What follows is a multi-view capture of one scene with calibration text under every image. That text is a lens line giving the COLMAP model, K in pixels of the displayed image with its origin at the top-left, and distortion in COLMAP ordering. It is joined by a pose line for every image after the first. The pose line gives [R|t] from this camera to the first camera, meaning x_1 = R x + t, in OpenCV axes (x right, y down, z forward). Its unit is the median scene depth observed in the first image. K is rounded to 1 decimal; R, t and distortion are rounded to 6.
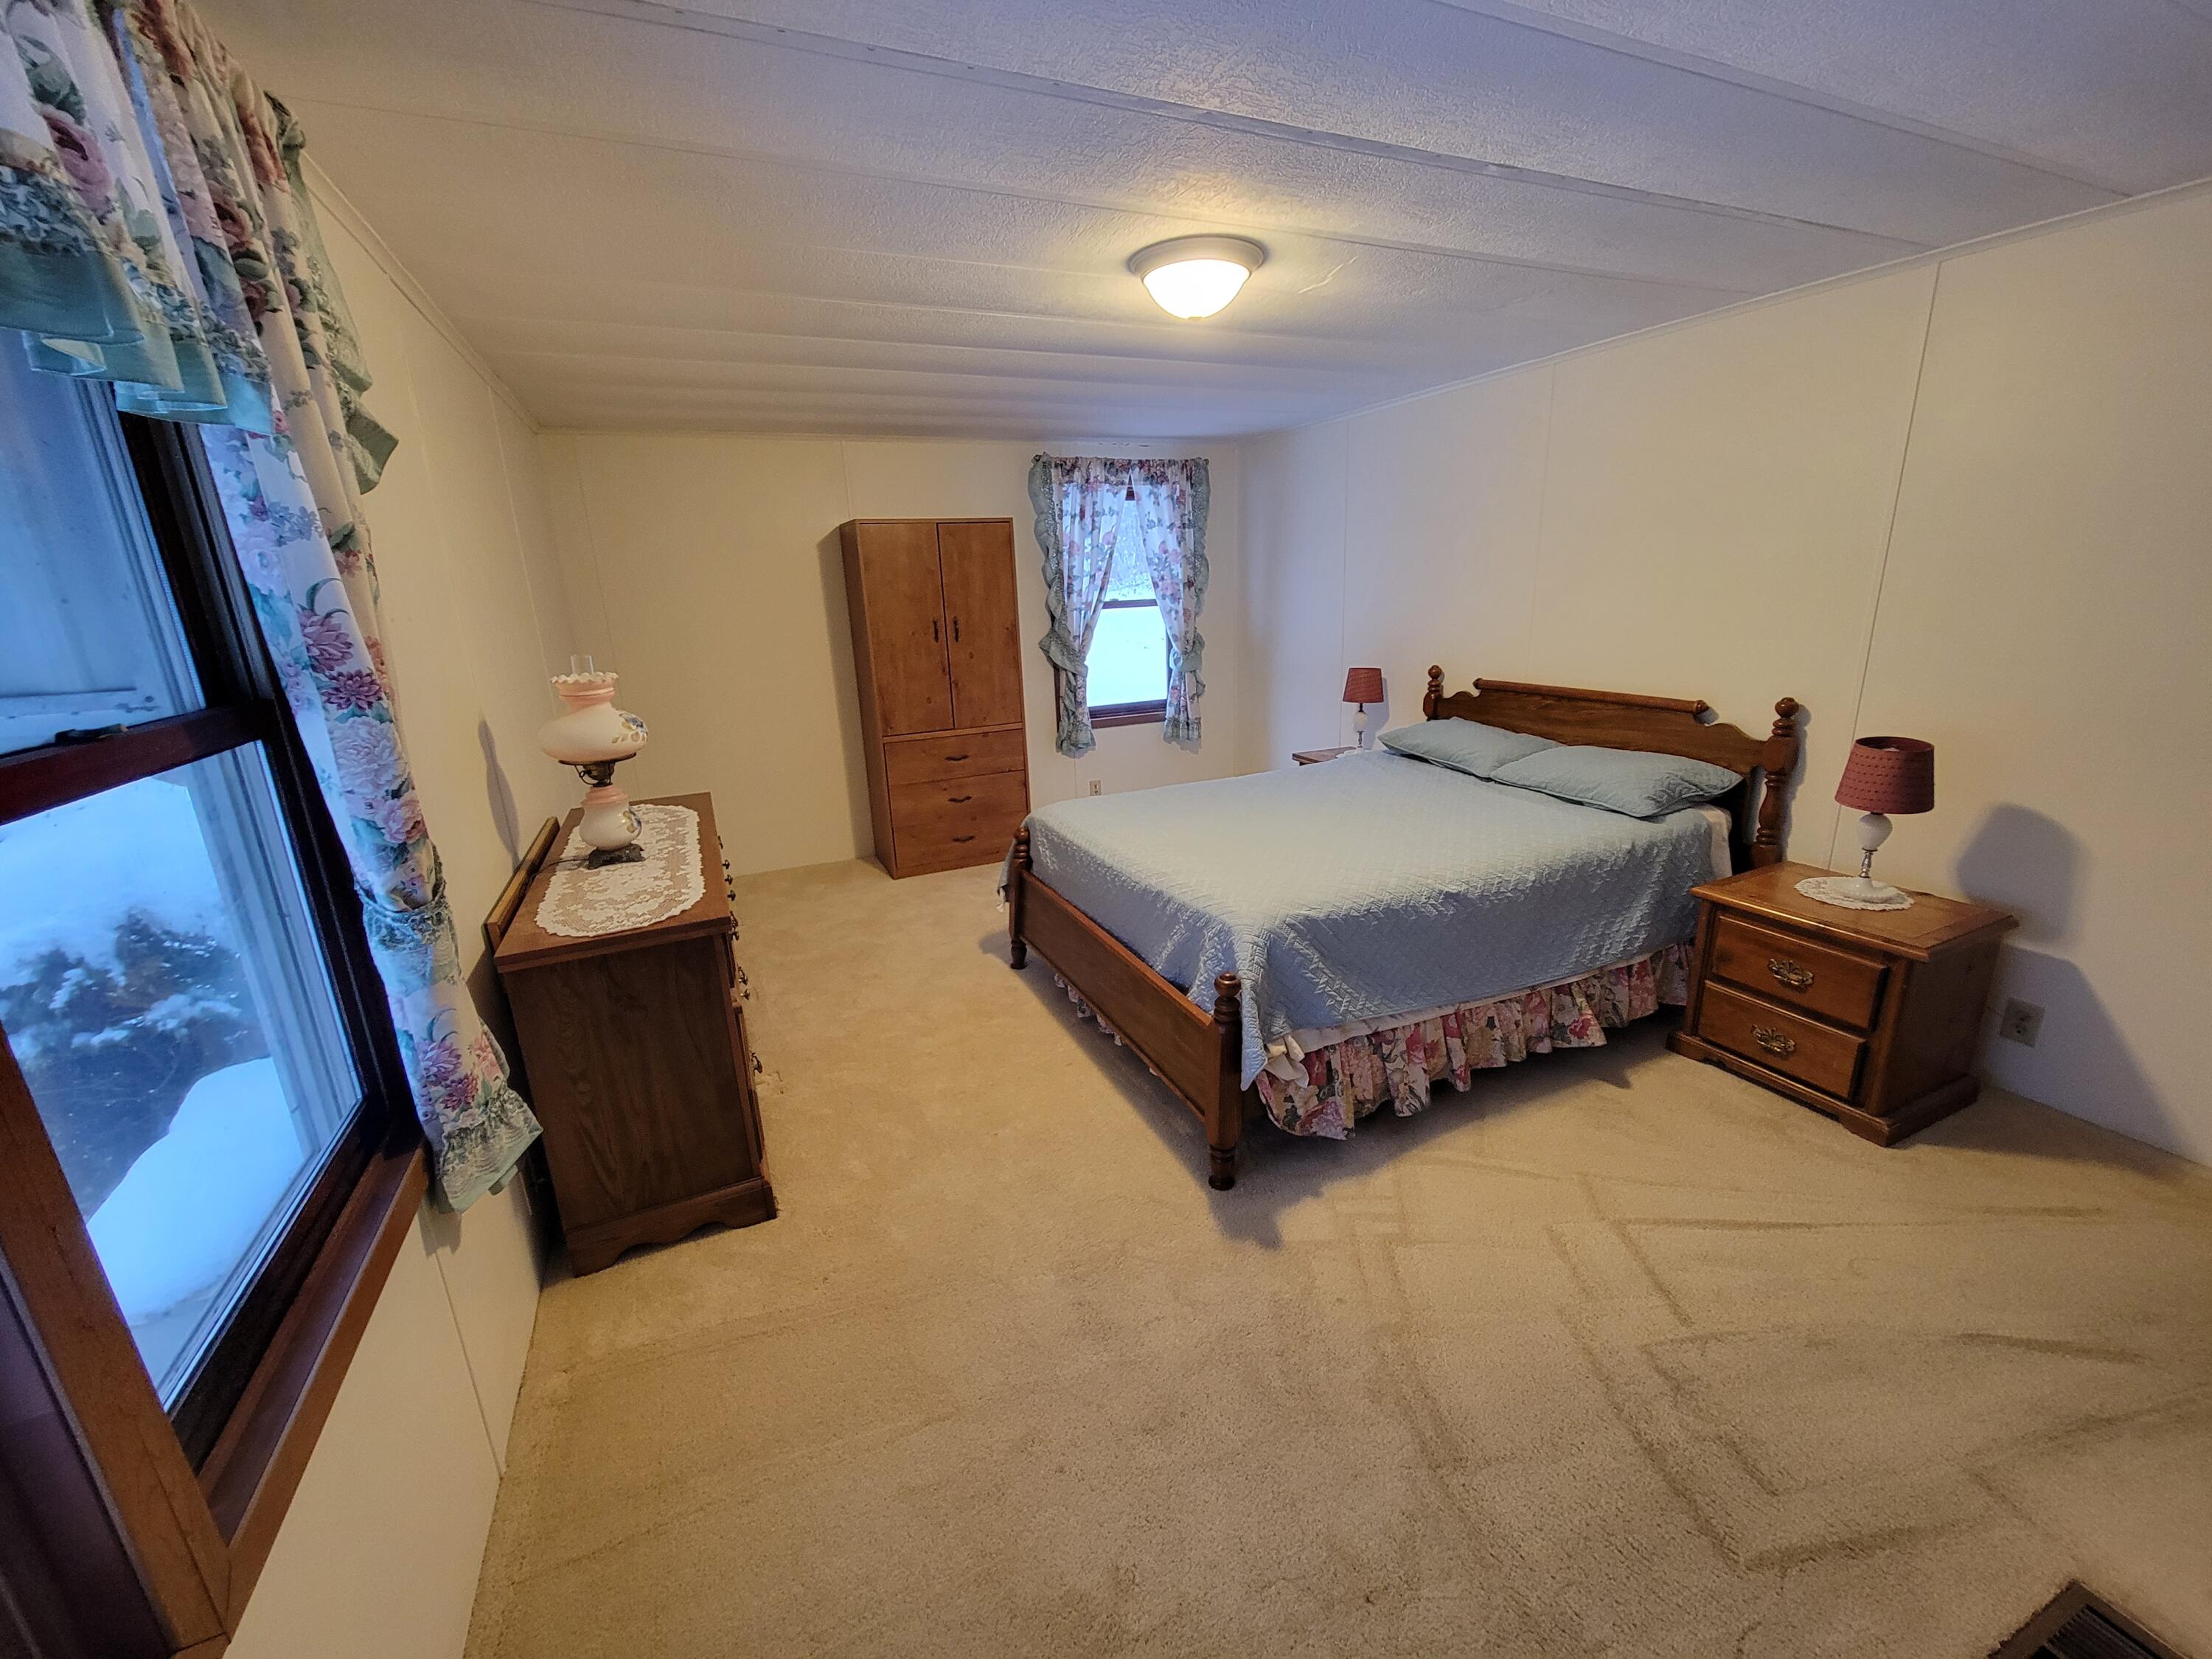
lens RADIAL K [[894.7, 0, 1091.3], [0, 894.7, 831.6], [0, 0, 1]] dist [0.000420, -0.001110]
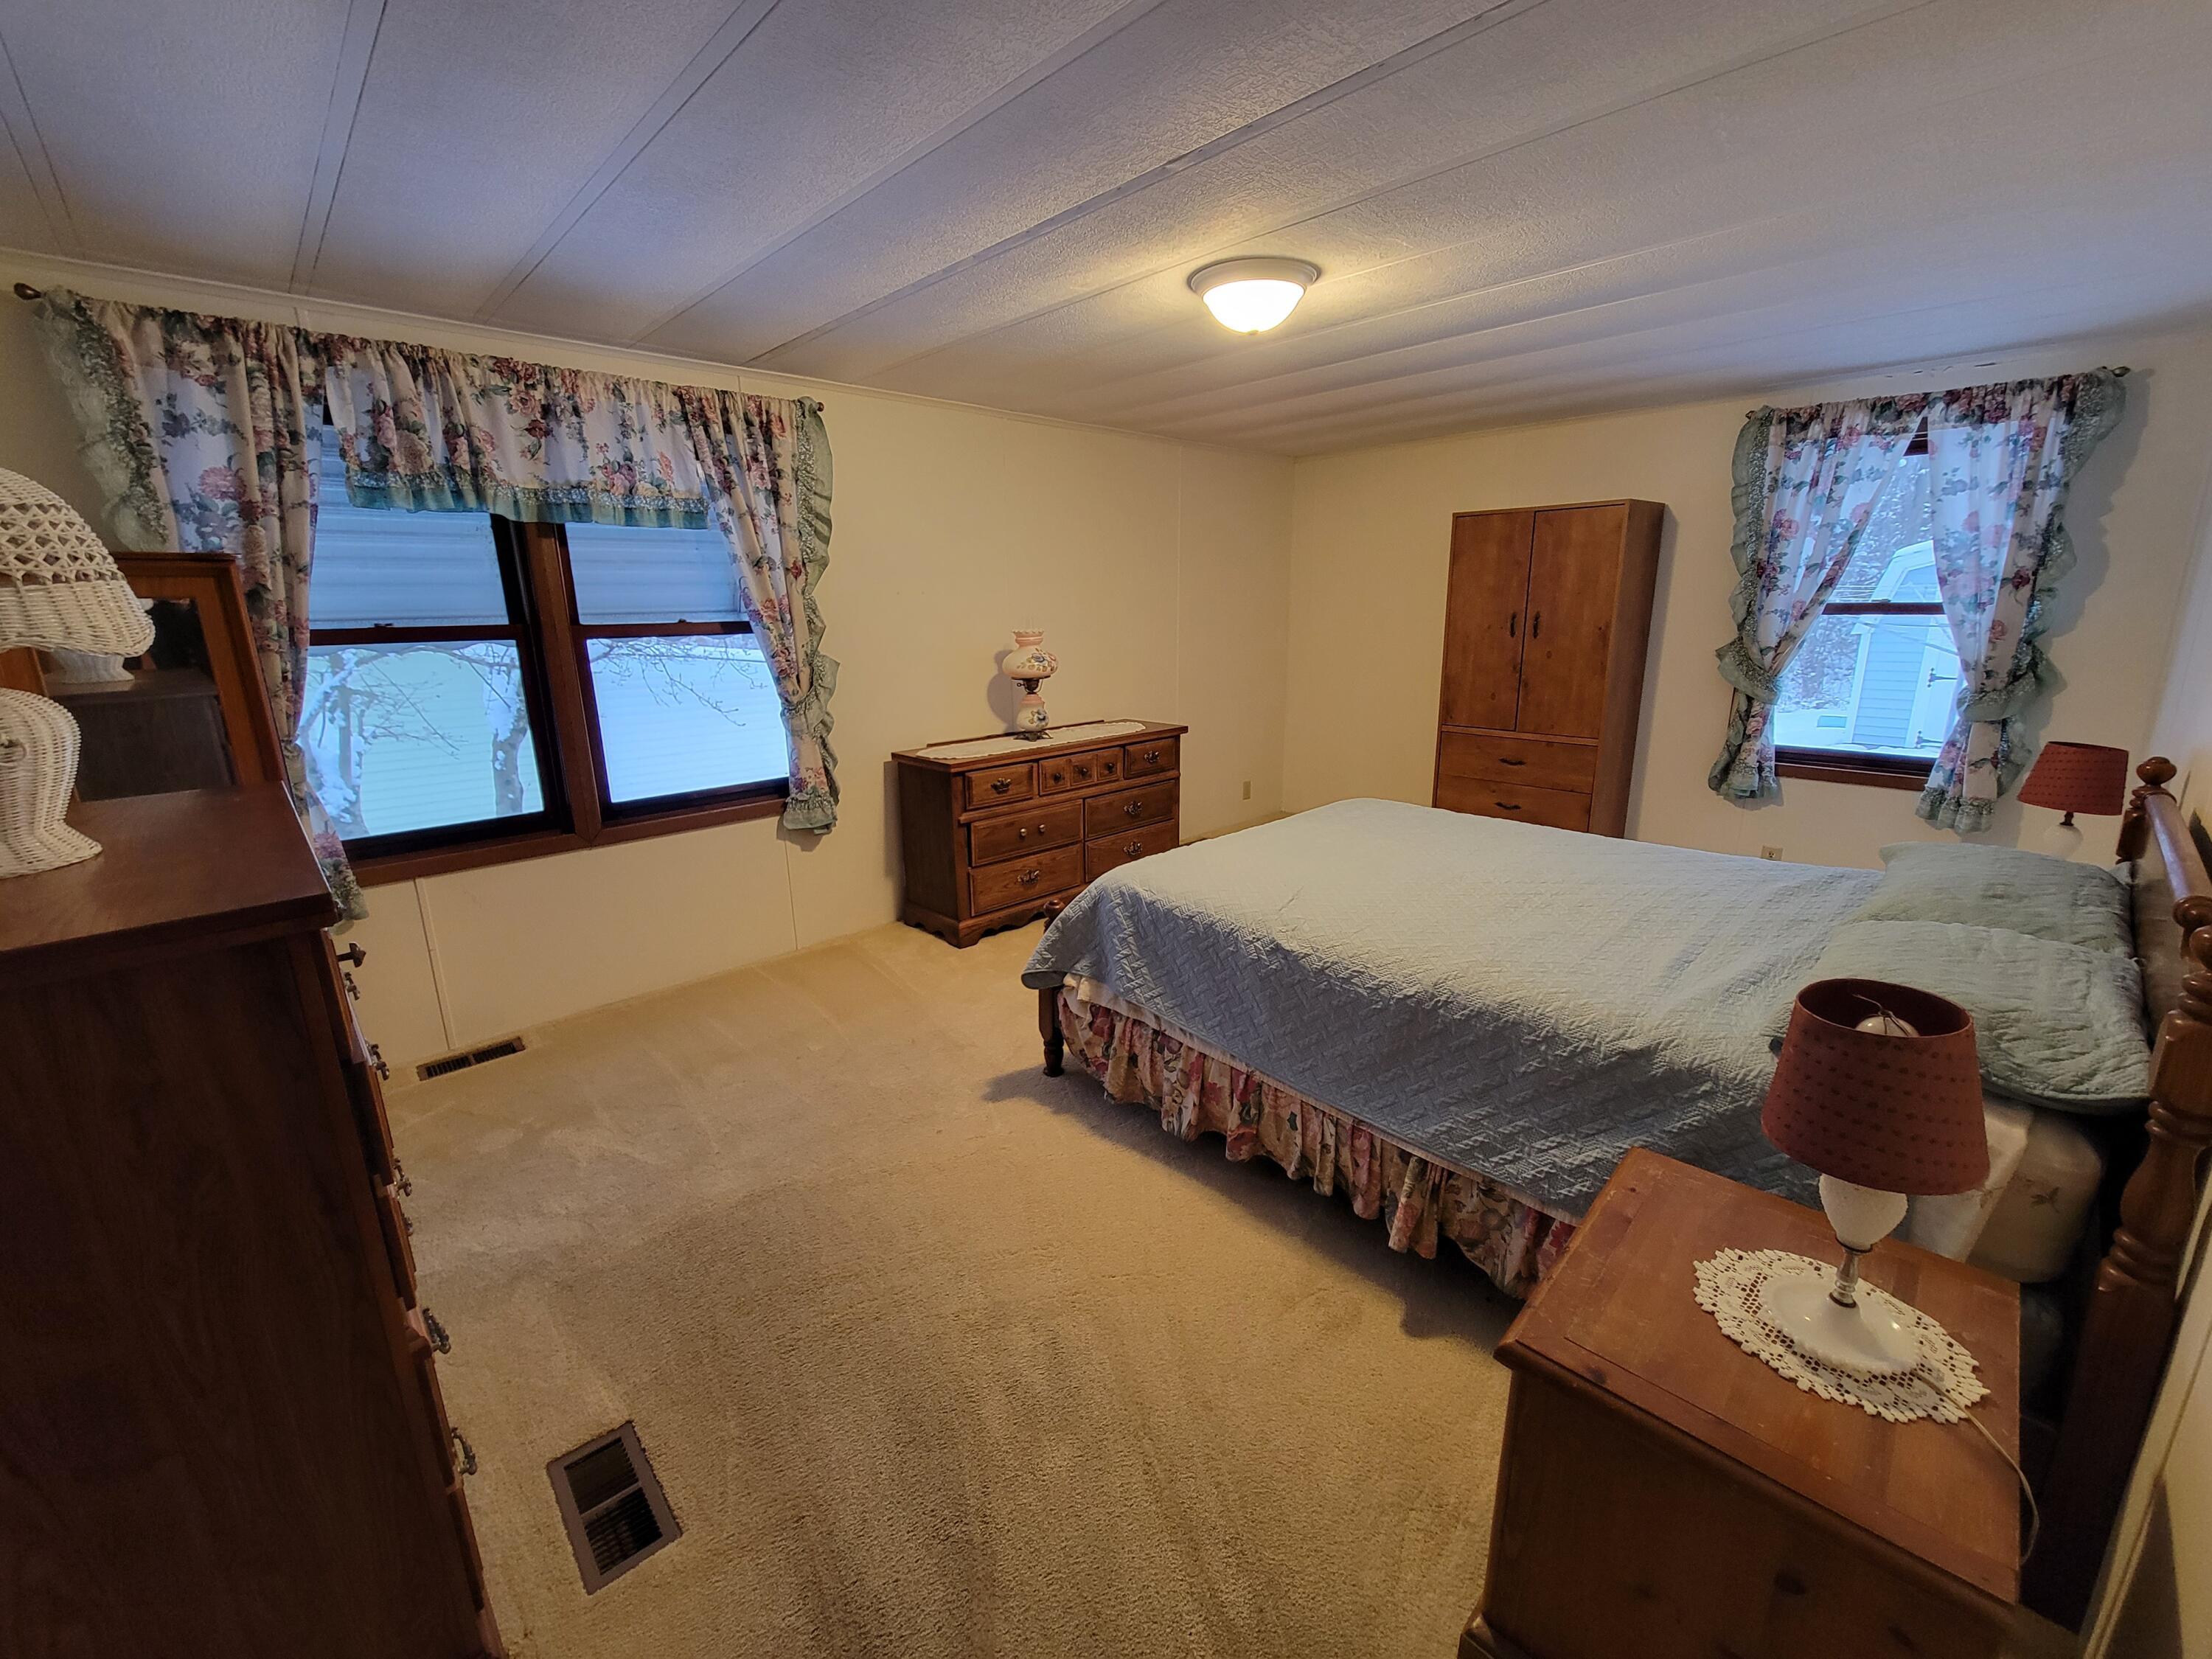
lens RADIAL K [[894.7, 0, 1089.5], [0, 894.7, 826.7], [0, 0, 1]] dist [0.000420, -0.001110]
pose [[0.334211, 0.267994, -0.903594, 0.523882], [-0.253157, 0.949016, 0.187831, -0.075606], [0.907863, 0.165976, 0.385016, 0.229208]]
